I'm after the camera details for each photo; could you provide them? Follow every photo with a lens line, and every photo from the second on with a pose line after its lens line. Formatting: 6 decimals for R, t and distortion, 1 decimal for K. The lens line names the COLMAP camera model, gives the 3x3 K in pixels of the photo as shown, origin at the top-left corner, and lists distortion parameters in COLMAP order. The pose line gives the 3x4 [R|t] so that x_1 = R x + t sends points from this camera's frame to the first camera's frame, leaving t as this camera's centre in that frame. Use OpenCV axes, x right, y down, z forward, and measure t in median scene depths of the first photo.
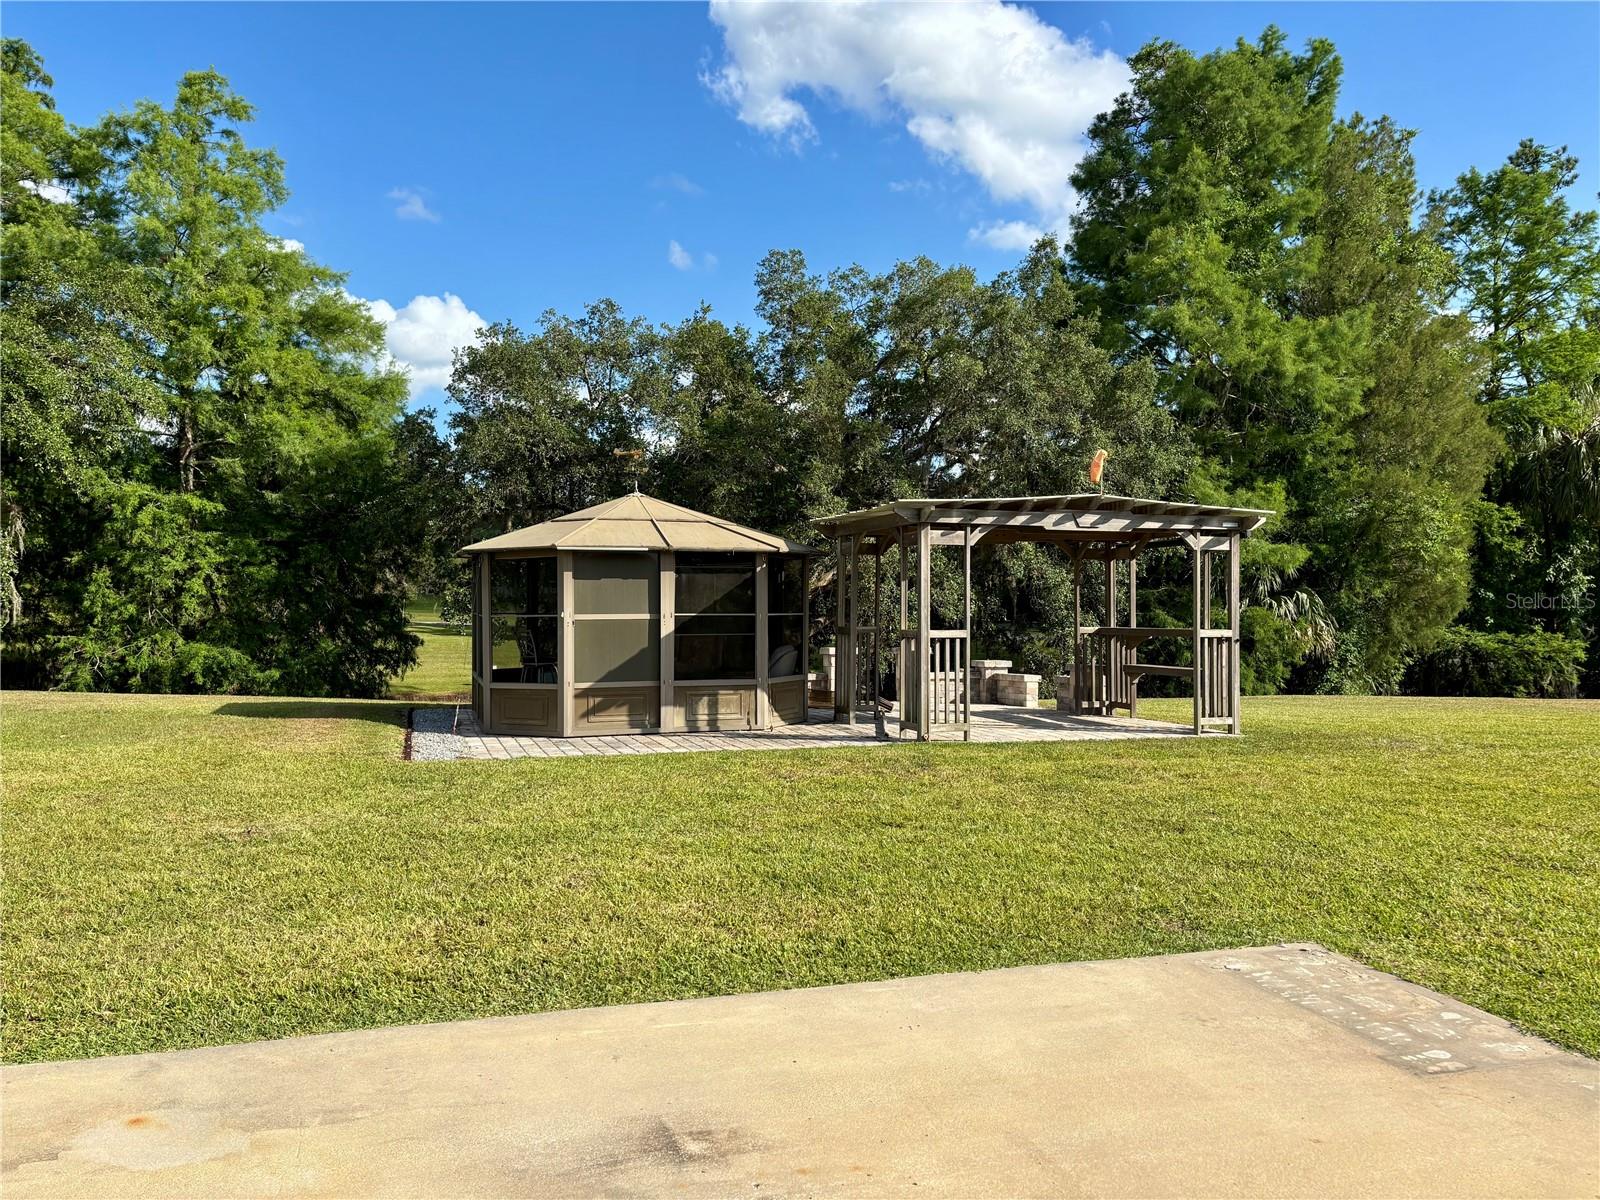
lens RADIAL K [[1194.2, 0, 800.0], [0, 1194.2, 600.0], [0, 0, 1]] dist [0.065051, -0.075587]
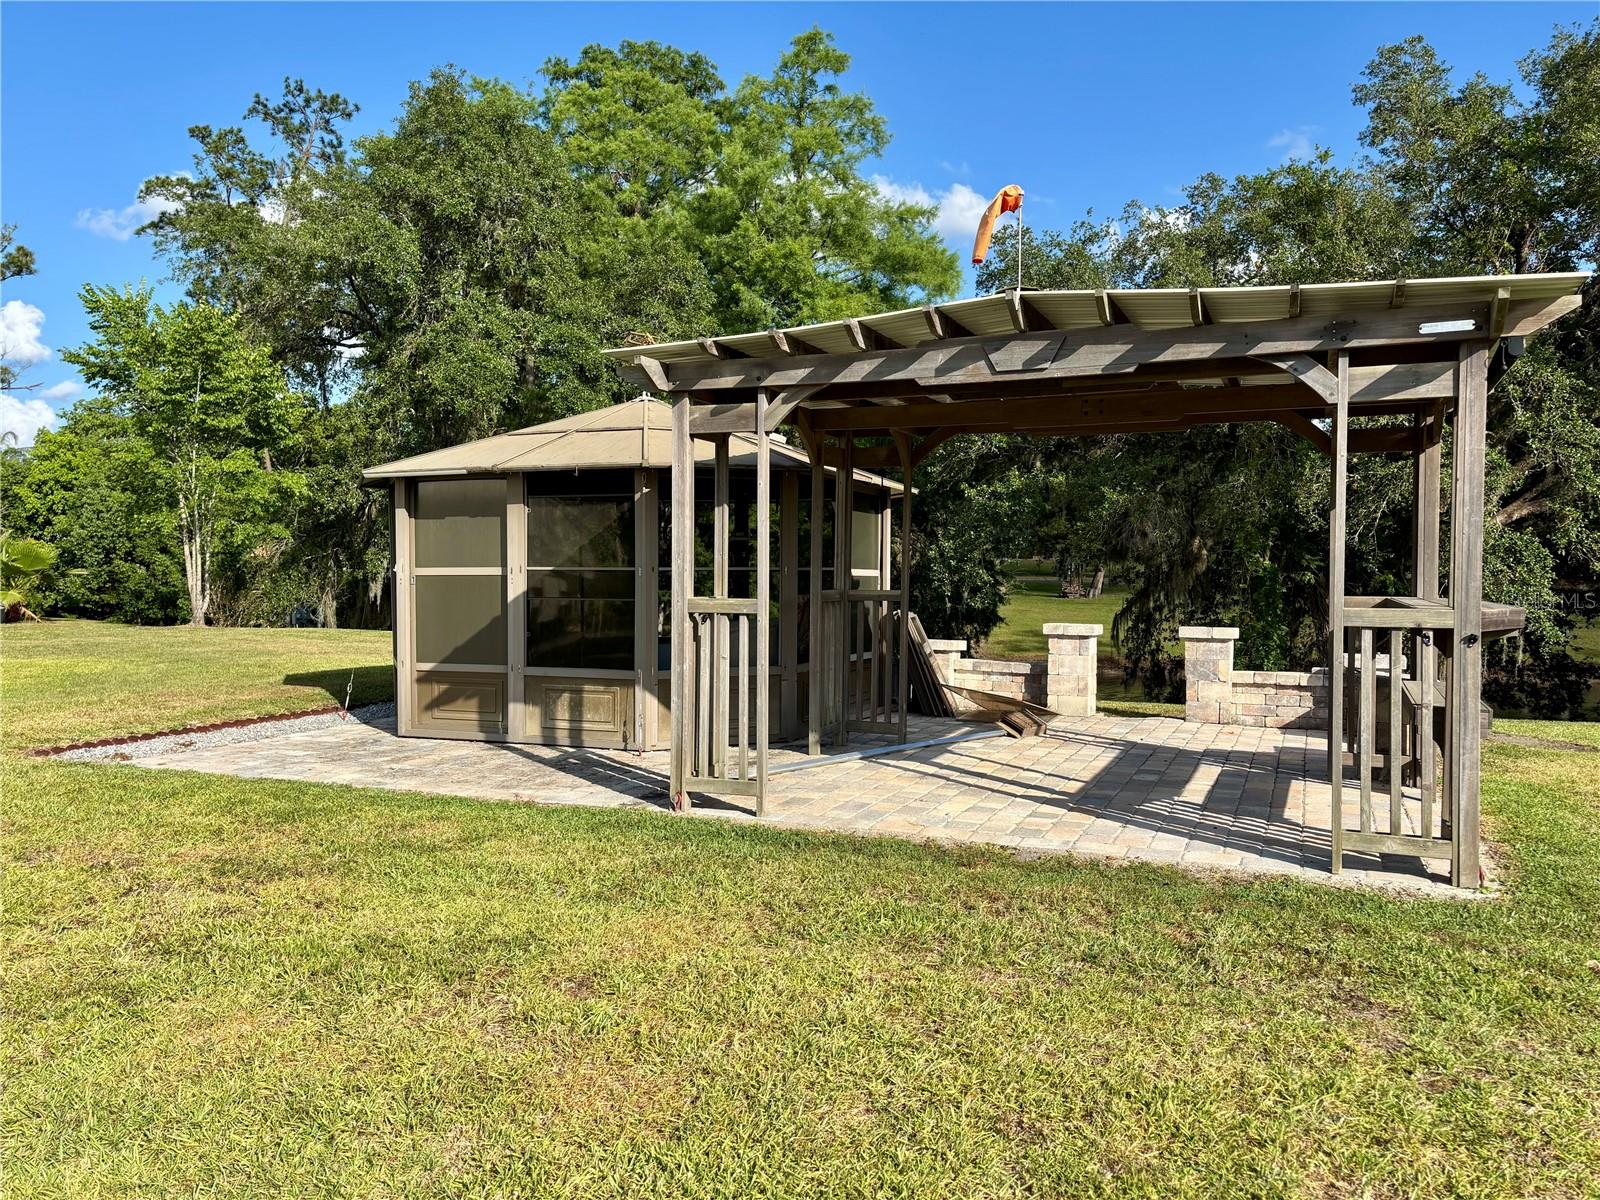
lens RADIAL K [[1203.2, 0, 800.0], [0, 1203.2, 600.0], [0, 0, 1]] dist [0.054677, -0.045331]
pose [[0.759741, 0.018476, -0.649963, 0.383579], [0.003702, 0.999457, 0.032738, 0.007090], [0.650215, -0.027278, 0.759260, 0.495478]]
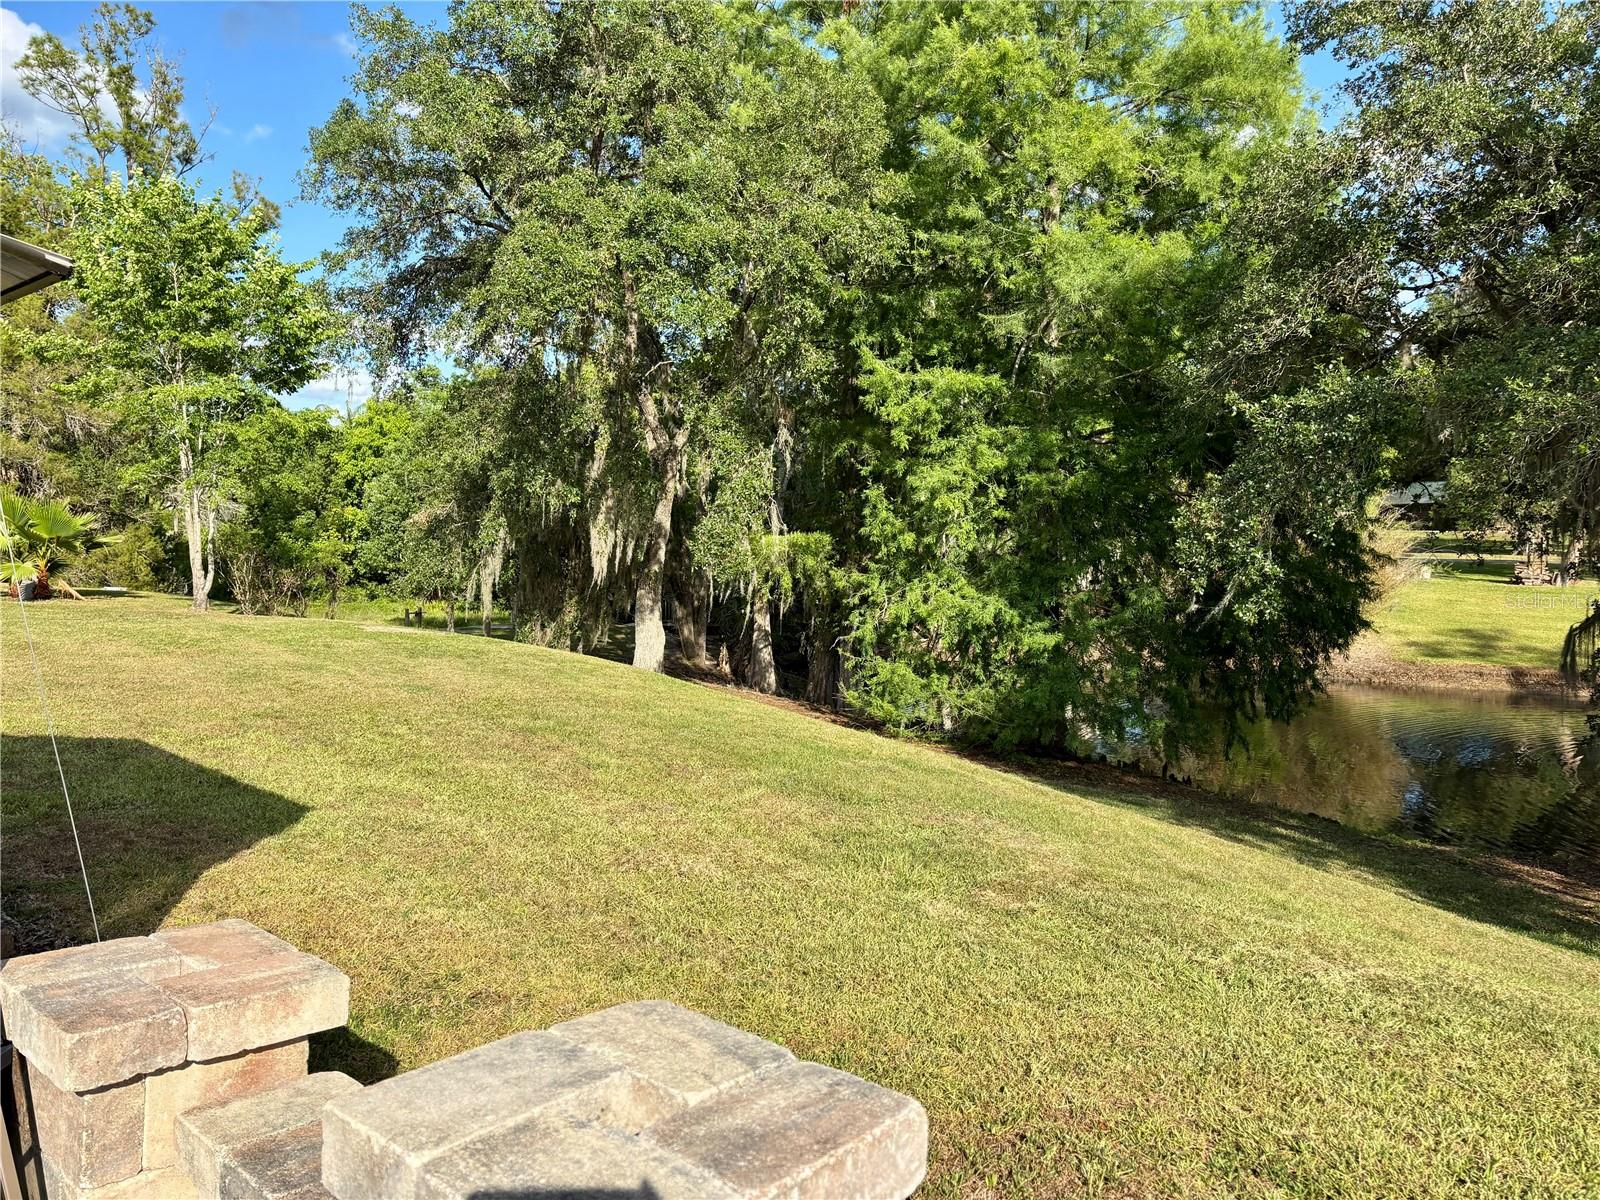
lens RADIAL K [[1218.6, 0, 800.0], [0, 1218.6, 600.0], [0, 0, 1]] dist [-0.072367, 0.192599]
pose [[0.503618, 0.051342, -0.862399, 0.118000], [-0.002883, 0.998327, 0.057751, 0.006482], [0.863921, -0.026598, 0.502924, 1.129226]]
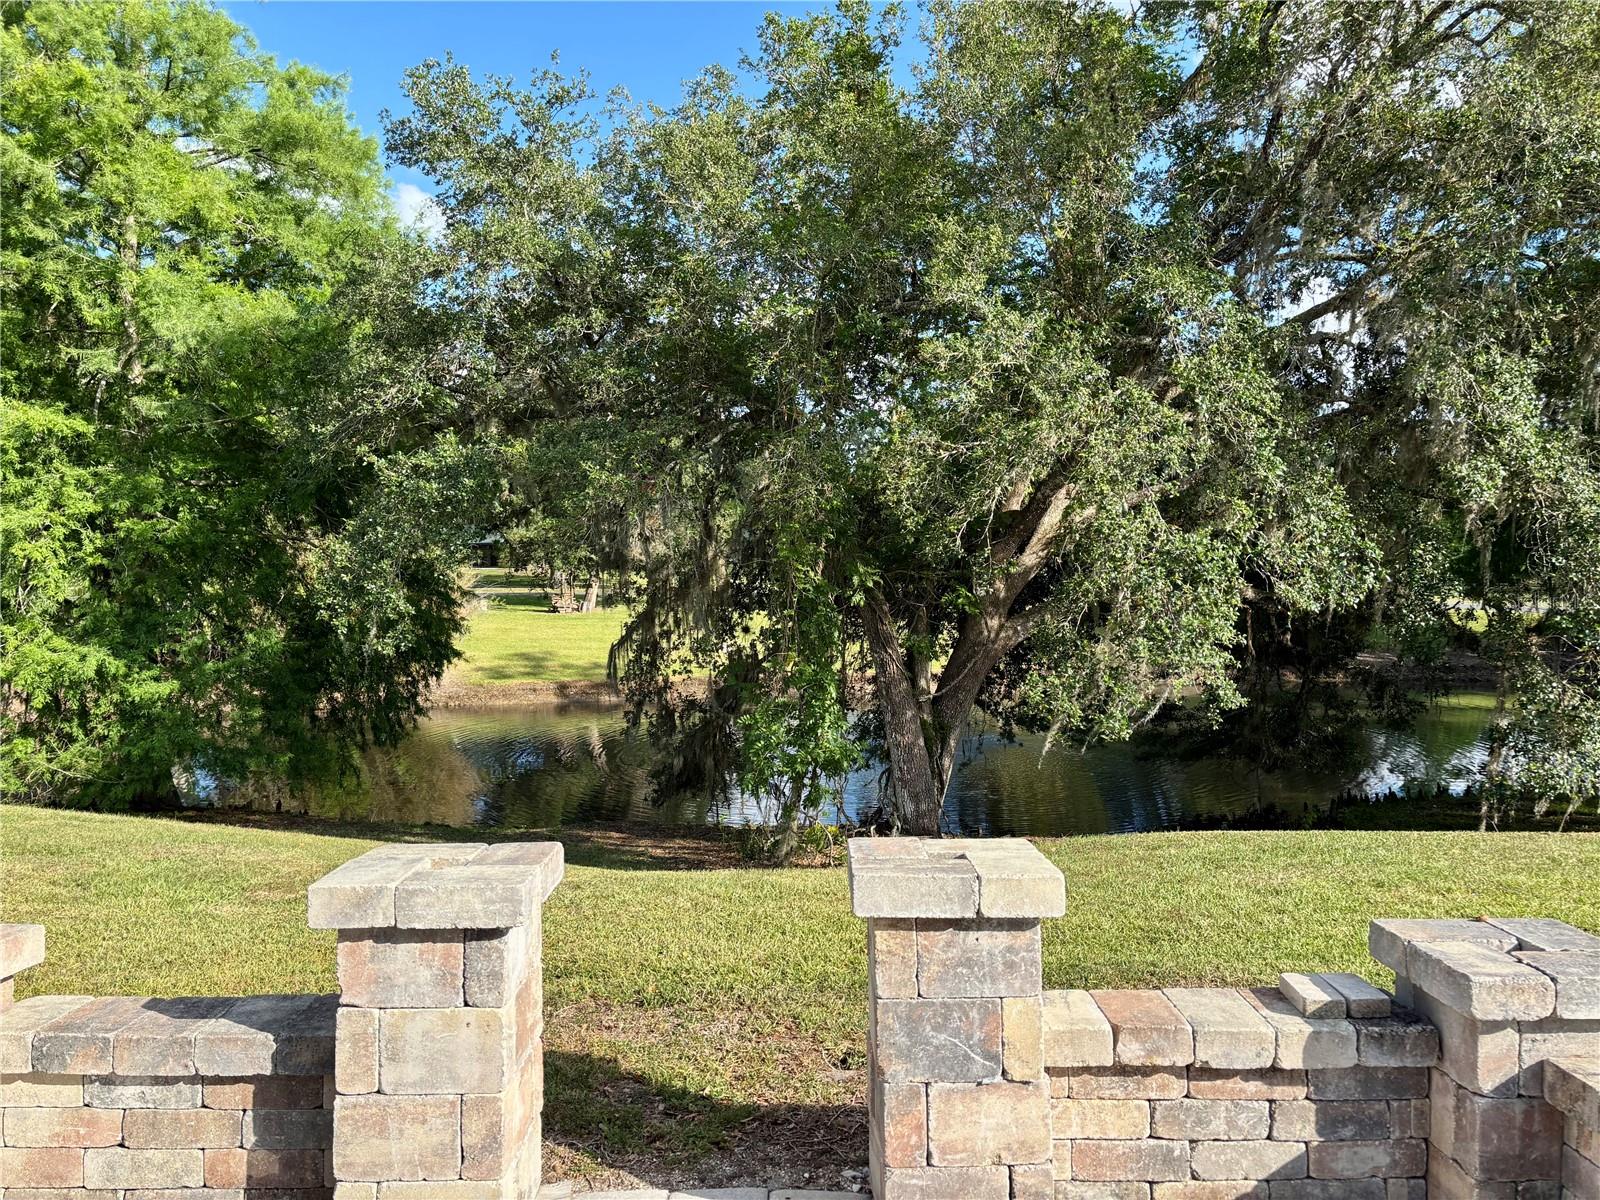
lens RADIAL K [[1203.2, 0, 800.0], [0, 1203.2, 600.0], [0, 0, 1]] dist [0.054677, -0.045331]
pose [[0.956217, -0.003278, -0.292642, 0.143073], [0.012664, 0.999464, 0.030185, 0.001049], [0.292386, -0.032569, 0.955746, 0.993054]]
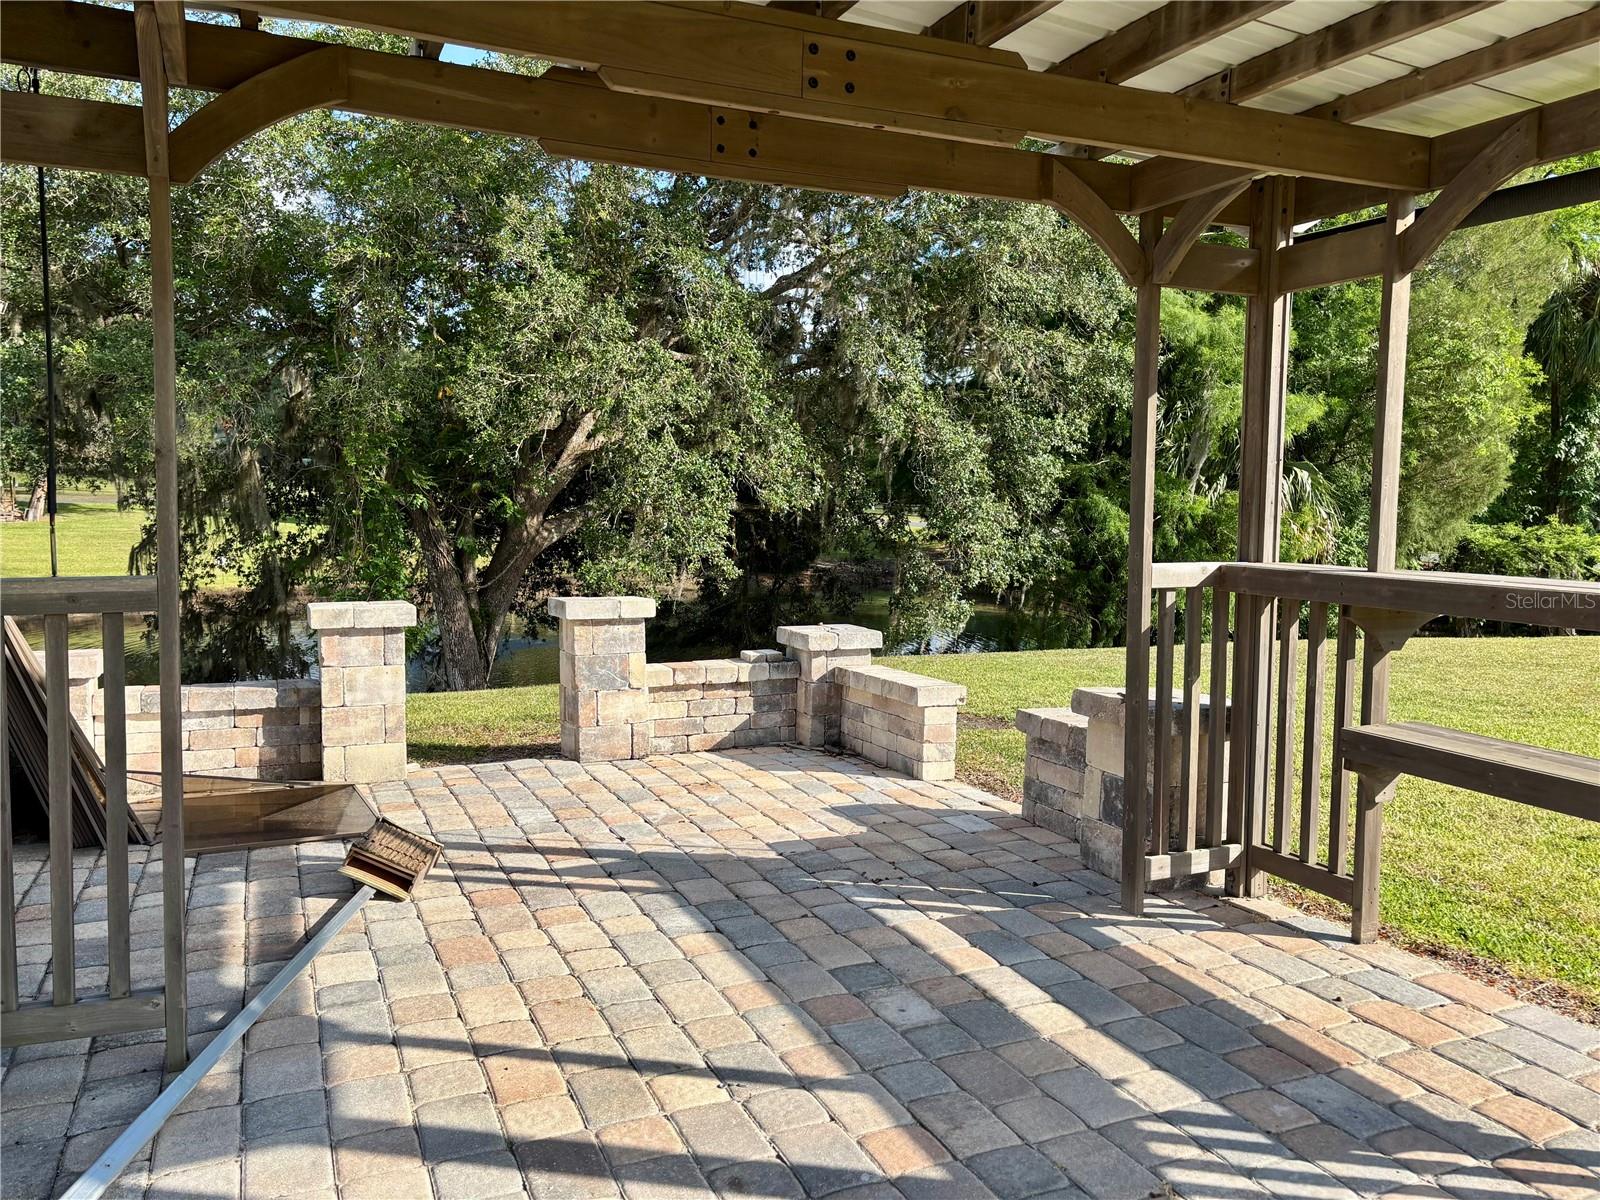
lens RADIAL K [[1218.5, 0, 823.6], [0, 1218.5, 592.2], [0, 0, 1]] dist [0.033921, -0.005213]
pose [[0.991968, -0.001496, 0.126483, 0.132919], [-0.010307, 0.995648, 0.092618, 0.004786], [-0.126071, -0.093178, 0.987636, 0.754024]]
